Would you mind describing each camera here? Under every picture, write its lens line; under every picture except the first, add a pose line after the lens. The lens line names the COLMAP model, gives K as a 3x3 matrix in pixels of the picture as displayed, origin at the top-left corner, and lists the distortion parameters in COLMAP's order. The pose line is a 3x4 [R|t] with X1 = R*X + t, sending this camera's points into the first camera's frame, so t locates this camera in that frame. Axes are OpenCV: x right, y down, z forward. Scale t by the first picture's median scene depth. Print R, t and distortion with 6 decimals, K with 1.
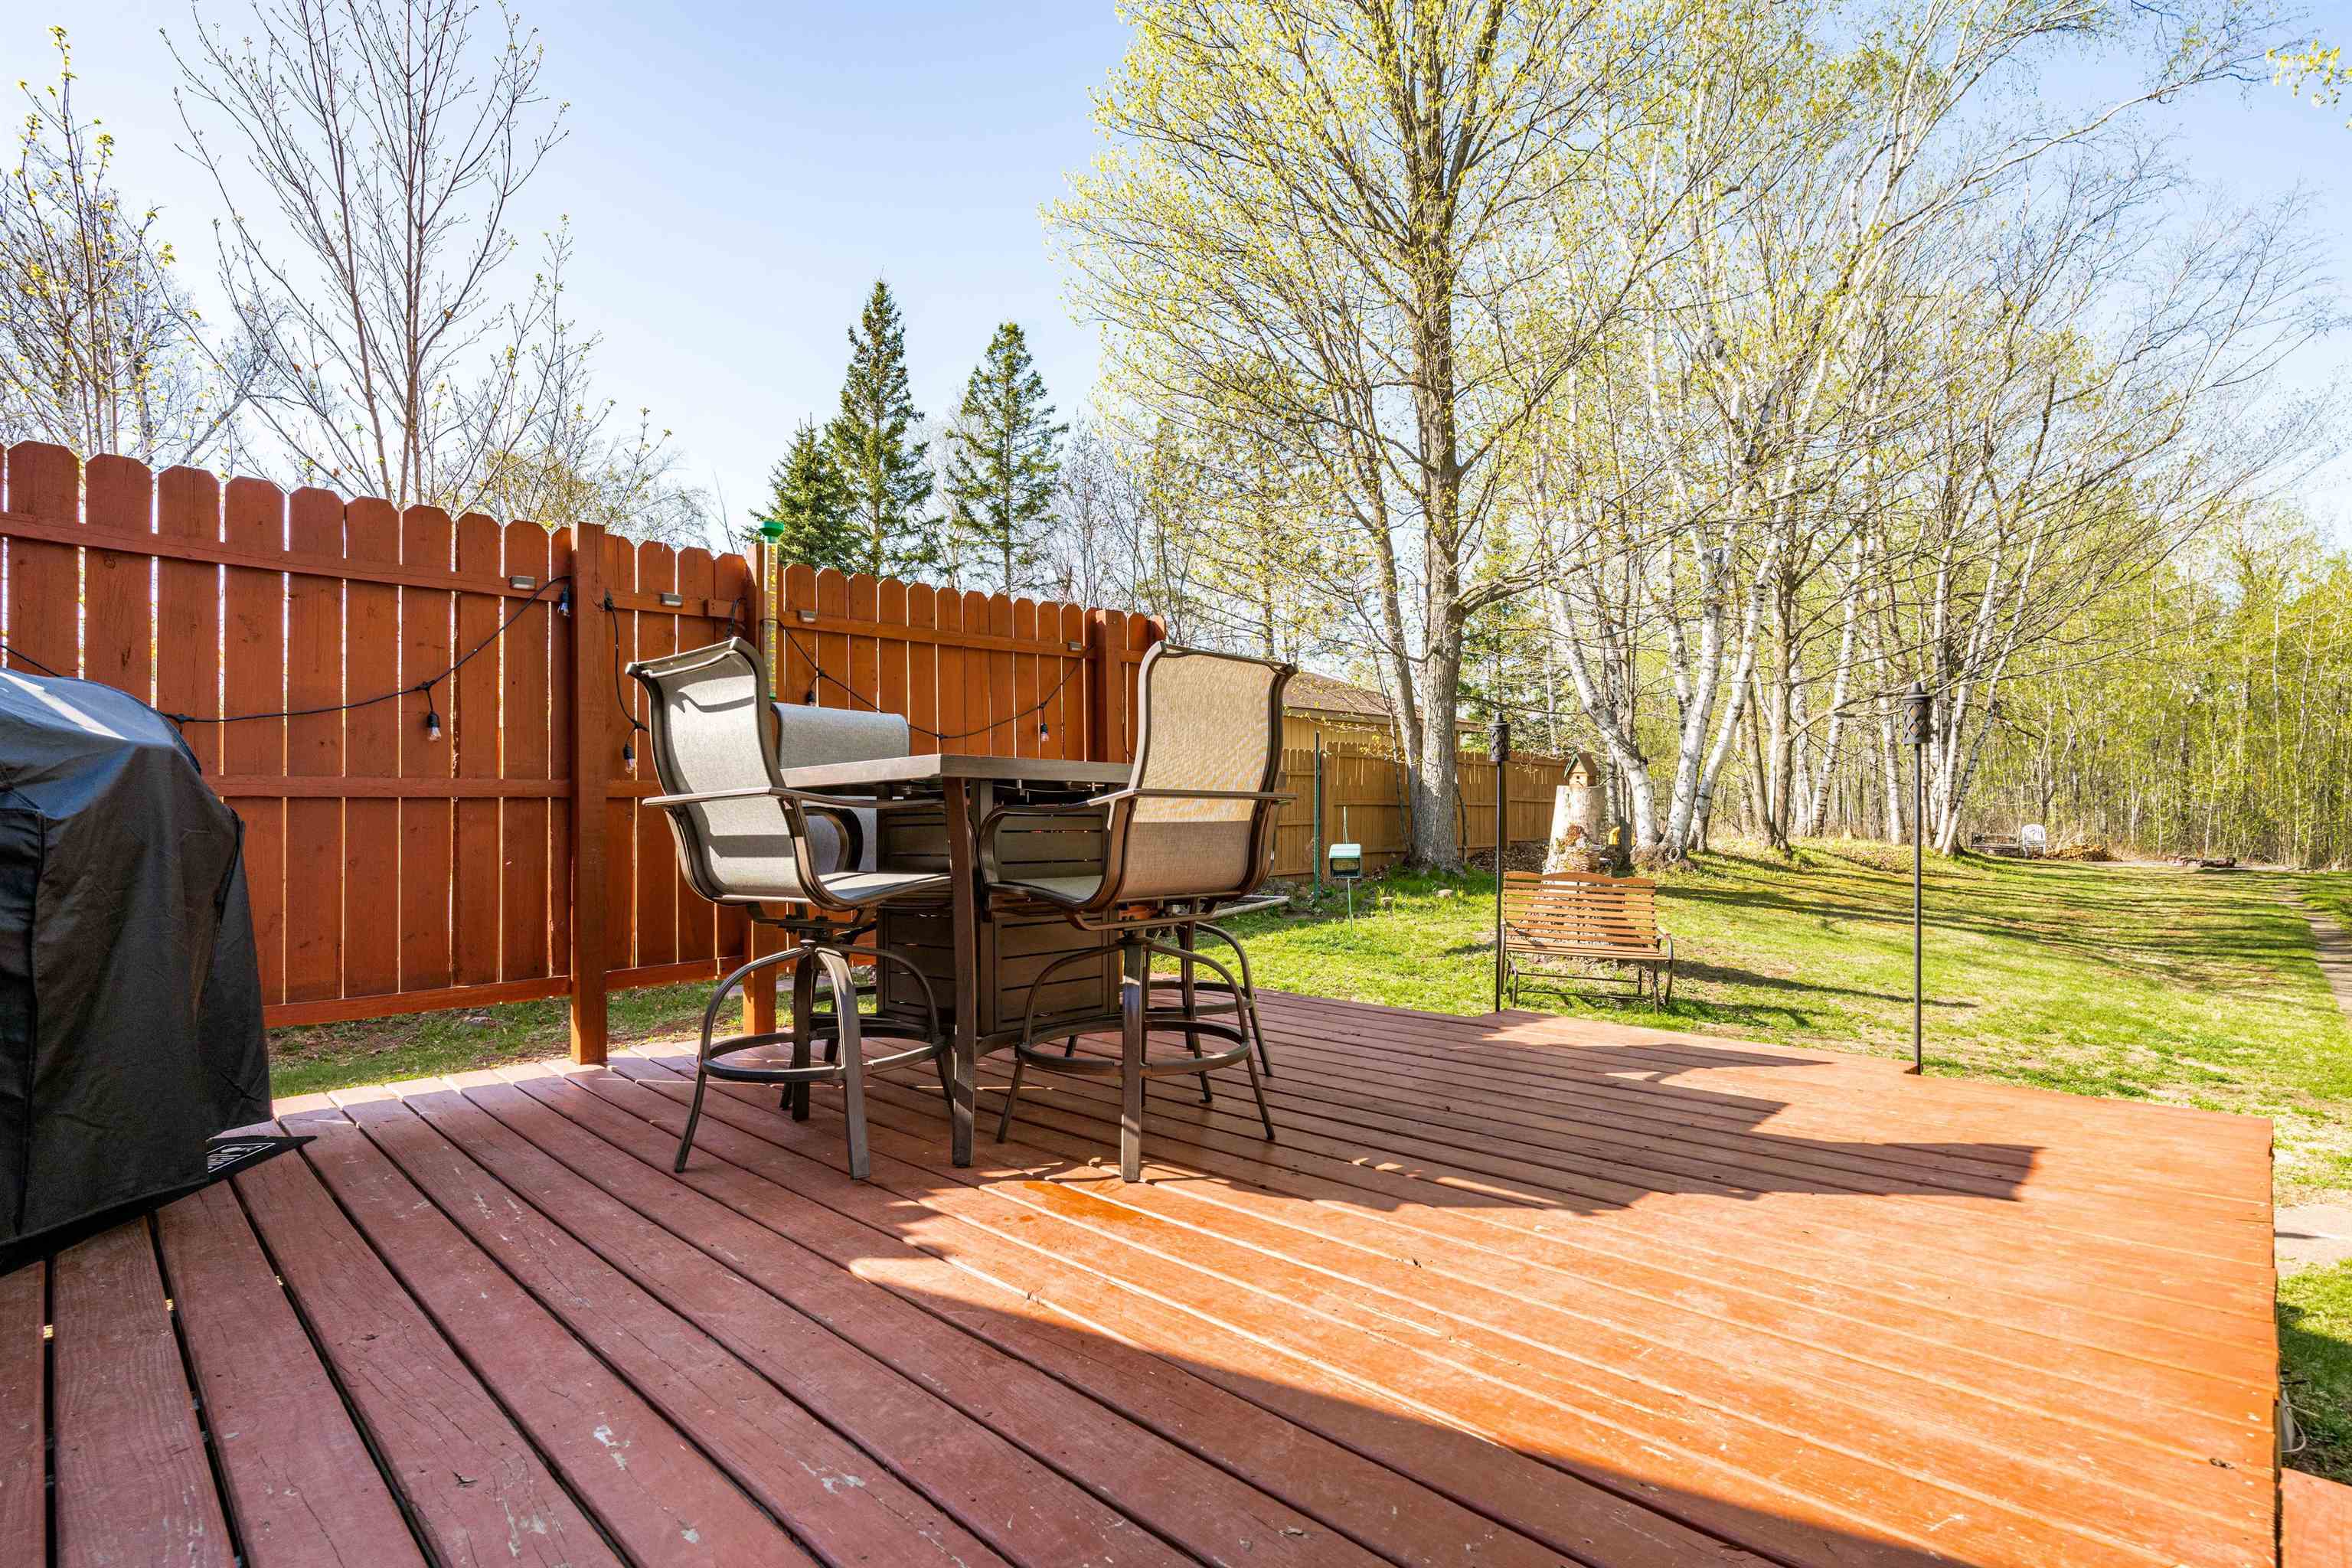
lens RADIAL K [[1132.0, 0, 1176.7], [0, 1132.0, 785.3], [0, 0, 1]] dist [0.000193, -0.000123]
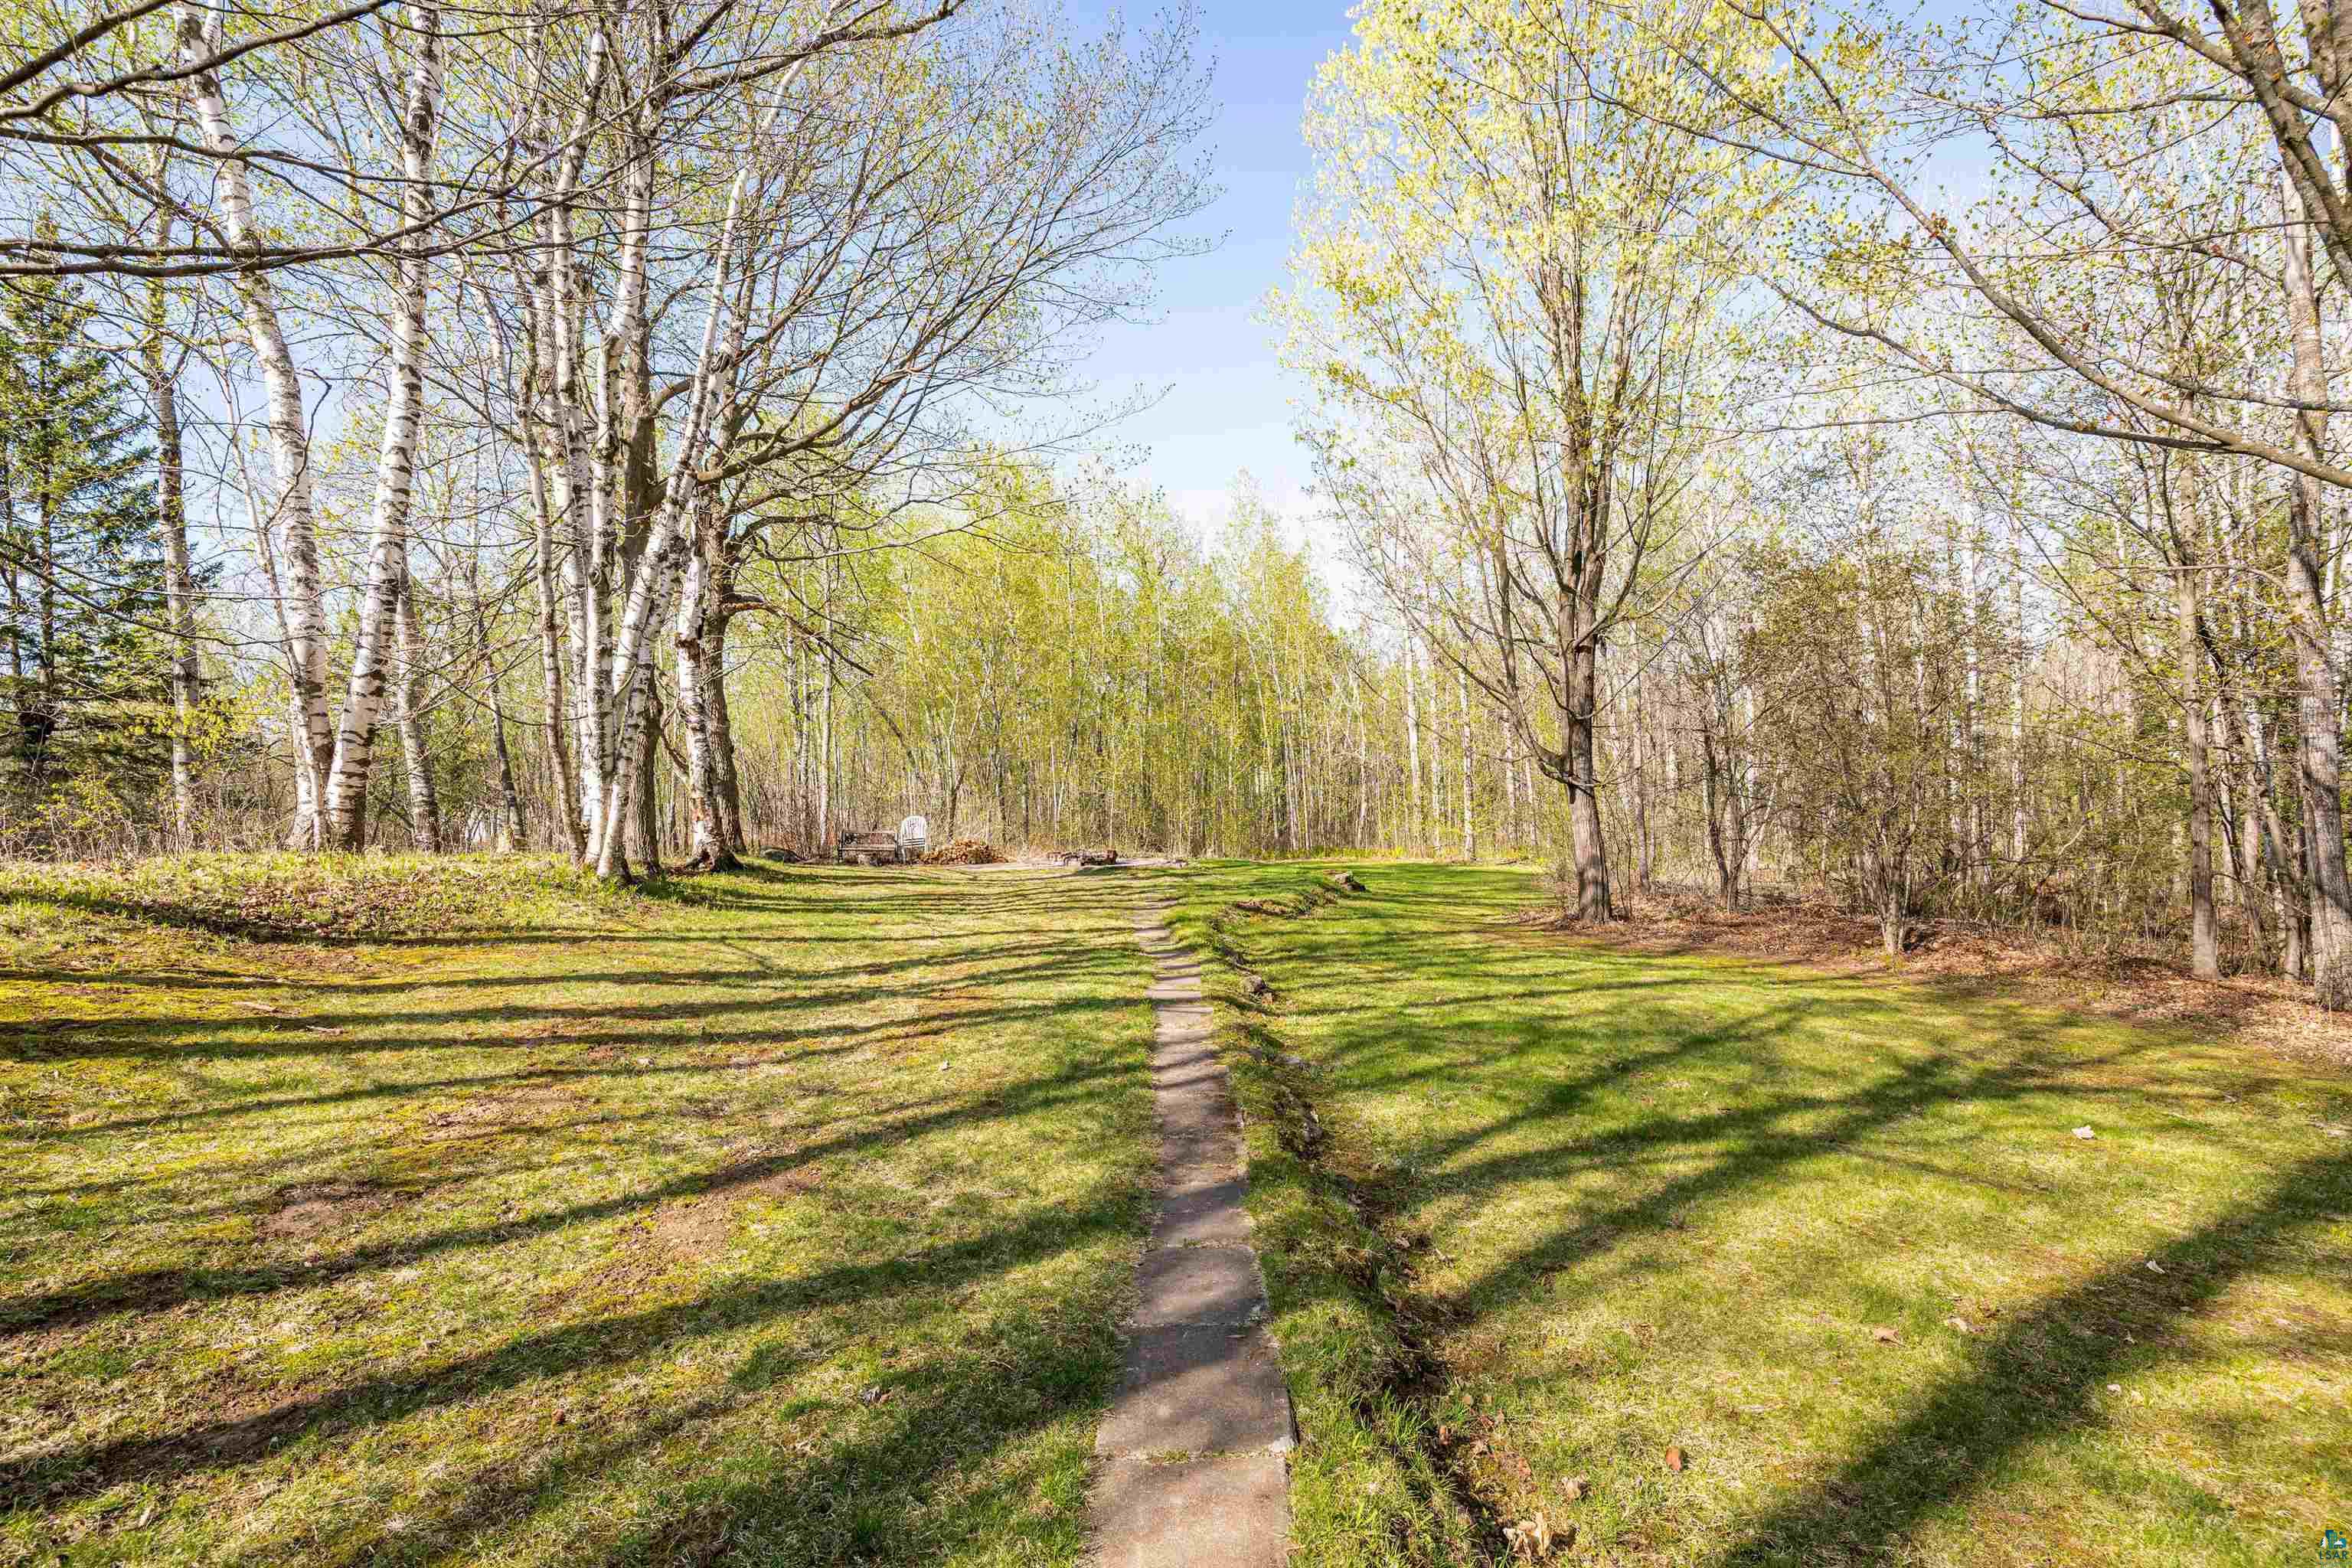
lens RADIAL K [[1132.0, 0, 1175.8], [0, 1132.0, 789.4], [0, 0, 1]] dist [0.000193, -0.000123]
pose [[0.717937, -0.004971, 0.696090, 0.391920], [0.010313, 0.999941, -0.003495, 0.022990], [-0.696032, 0.009688, 0.717946, 0.383094]]
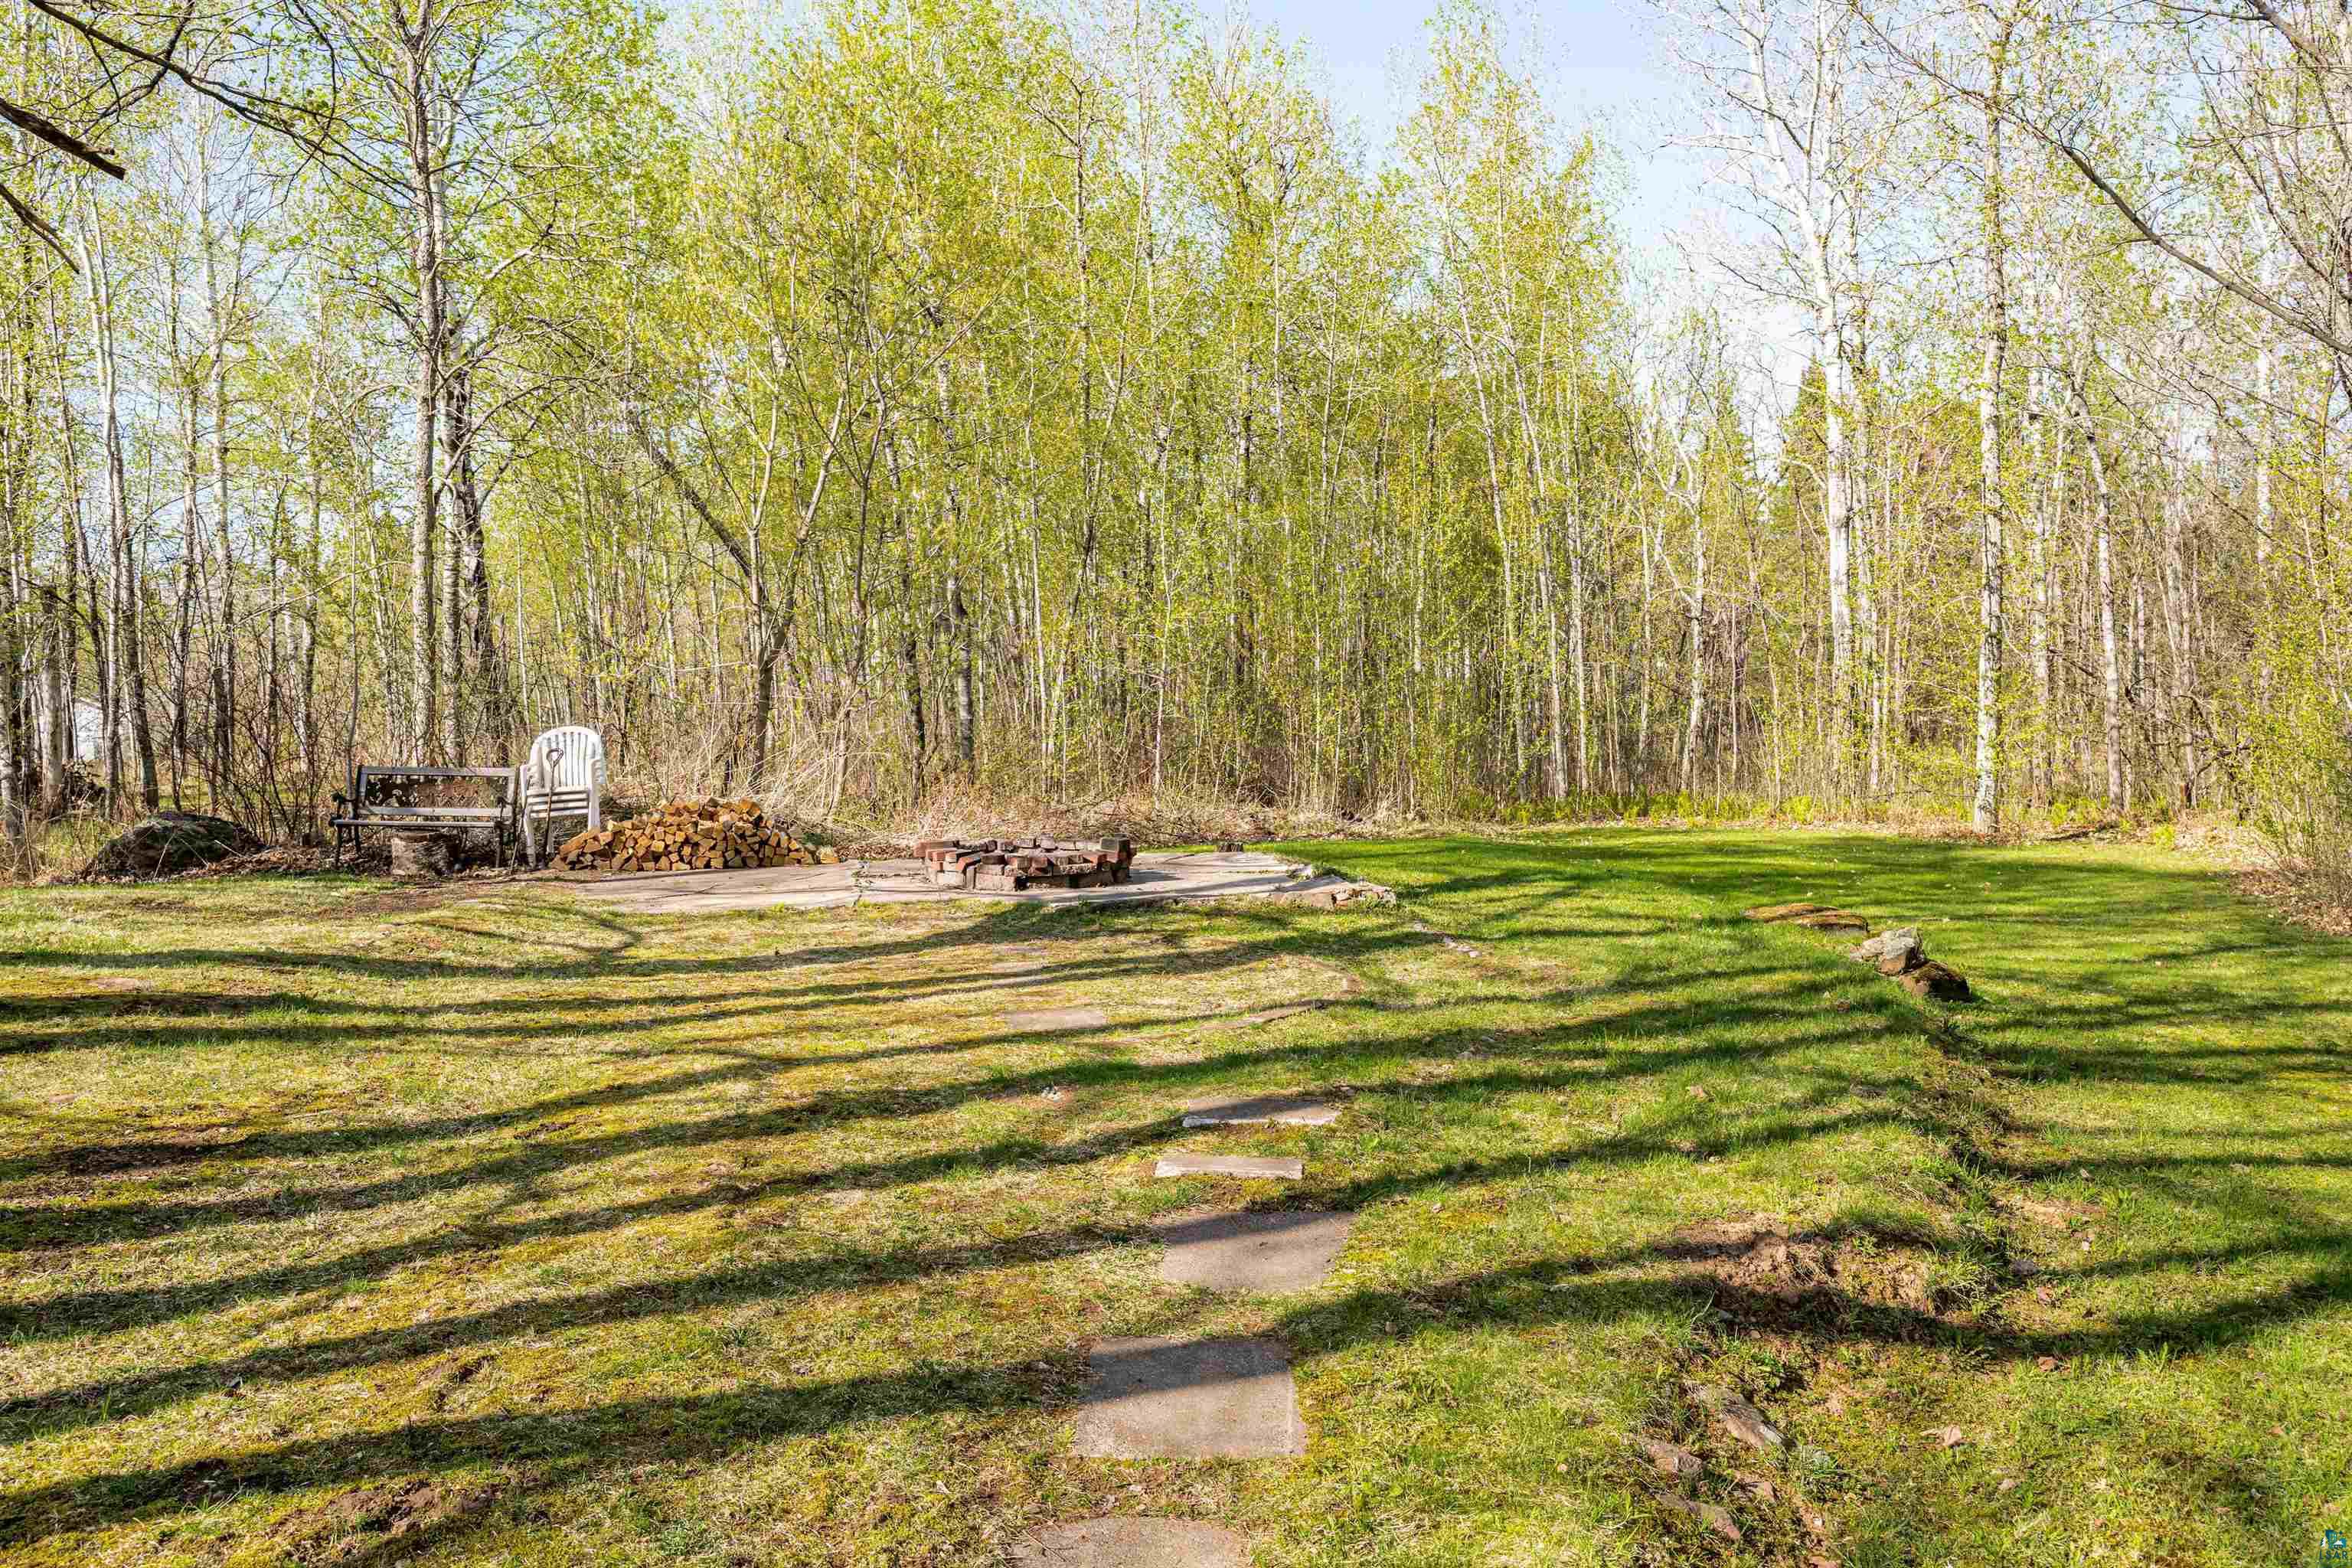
lens RADIAL K [[1881.0, 0, 1173.3], [0, 1881.0, 781.7], [0, 0, 1]] dist [0.004334, 0.000563]
pose [[0.763080, -0.039107, 0.645120, 0.616612], [0.007725, 0.998648, 0.051400, 0.027381], [-0.646258, -0.034238, 0.762351, 0.619083]]
